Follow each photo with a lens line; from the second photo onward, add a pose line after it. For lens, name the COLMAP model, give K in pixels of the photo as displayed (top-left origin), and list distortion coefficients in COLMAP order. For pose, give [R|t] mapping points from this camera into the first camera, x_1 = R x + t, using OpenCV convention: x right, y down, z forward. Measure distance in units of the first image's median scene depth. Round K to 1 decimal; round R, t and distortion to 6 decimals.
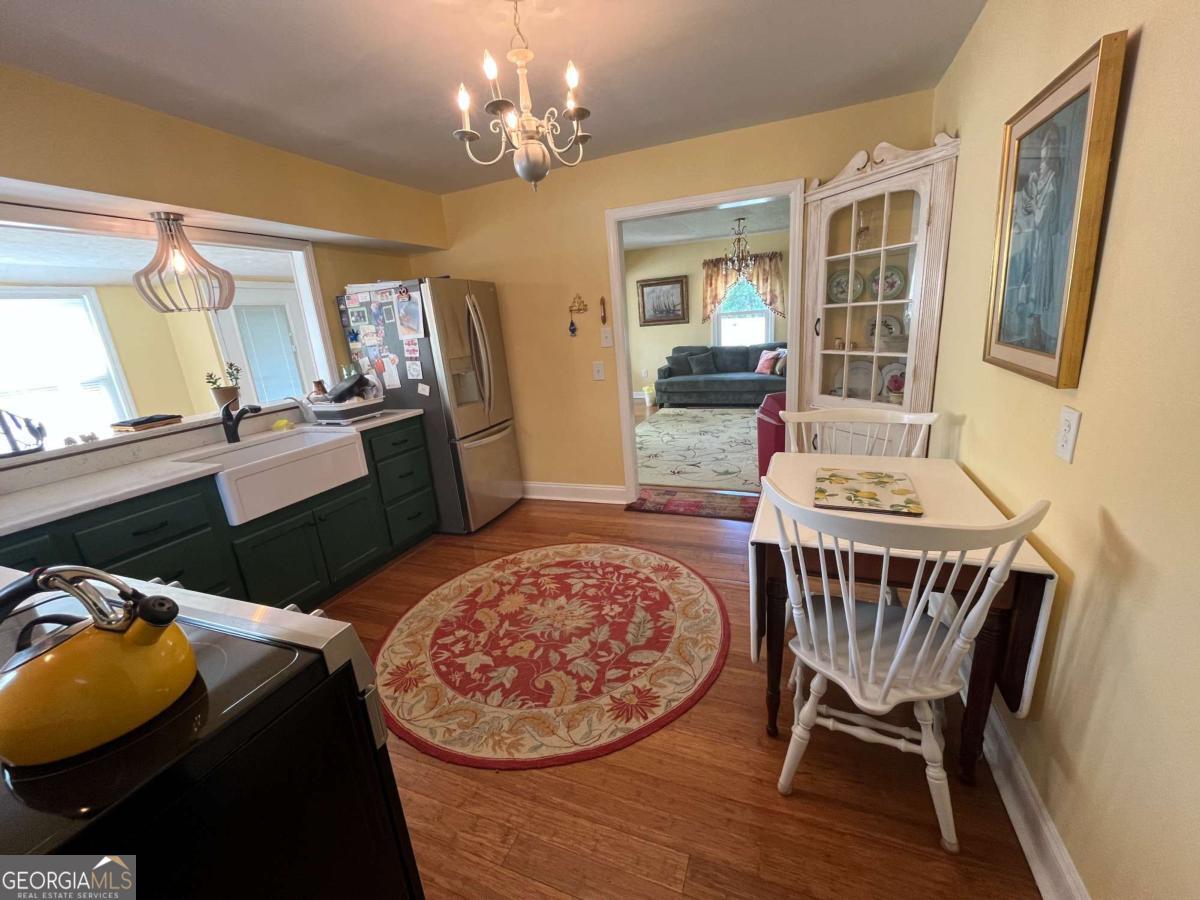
lens RADIAL K [[486.4, 0, 599.3], [0, 486.4, 451.0], [0, 0, 1]] dist [-0.000947, -0.000564]
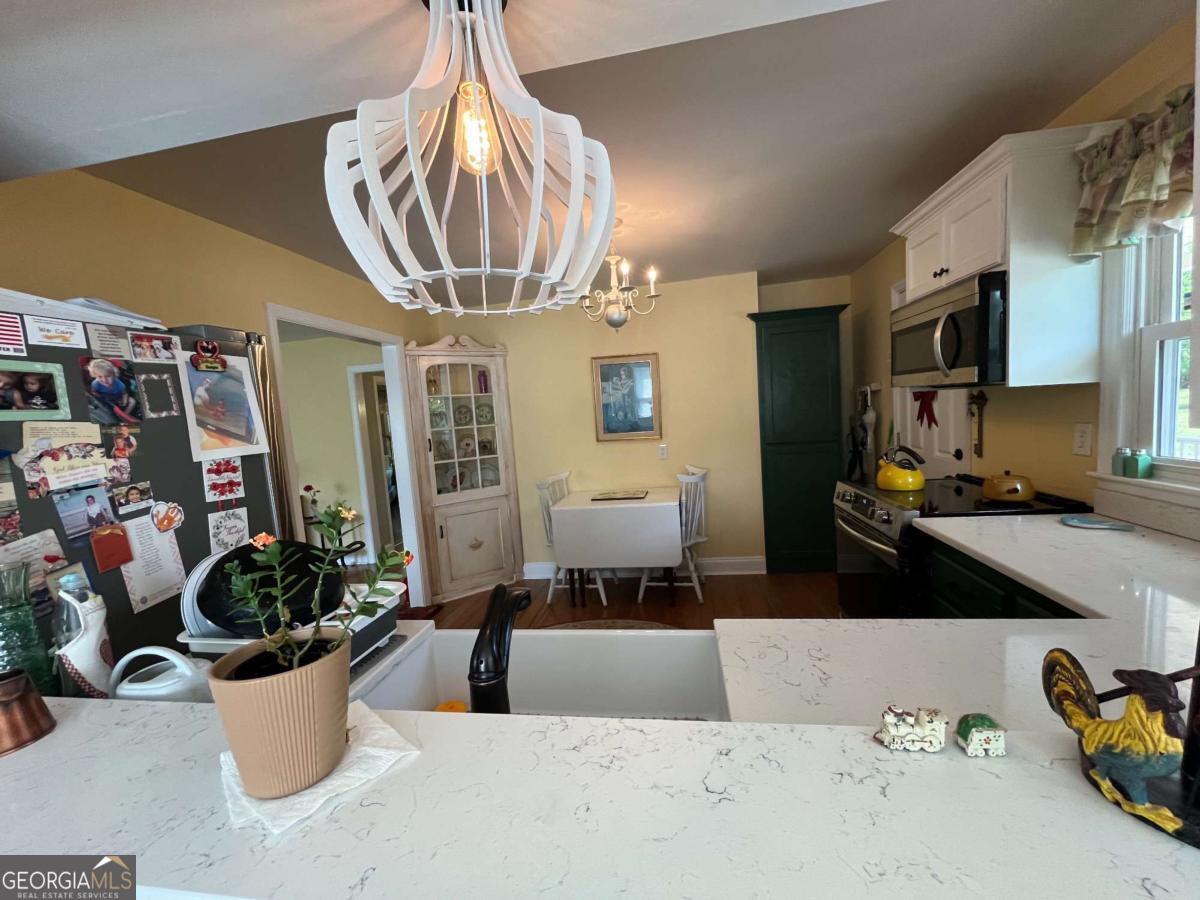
lens RADIAL K [[486.4, 0, 599.3], [0, 486.4, 451.0], [0, 0, 1]] dist [-0.000947, -0.000564]
pose [[-0.211210, 0.012932, 0.977355, -1.091652], [0.340672, 0.938188, 0.061207, -0.191045], [-0.916151, 0.345885, -0.202560, 0.991510]]
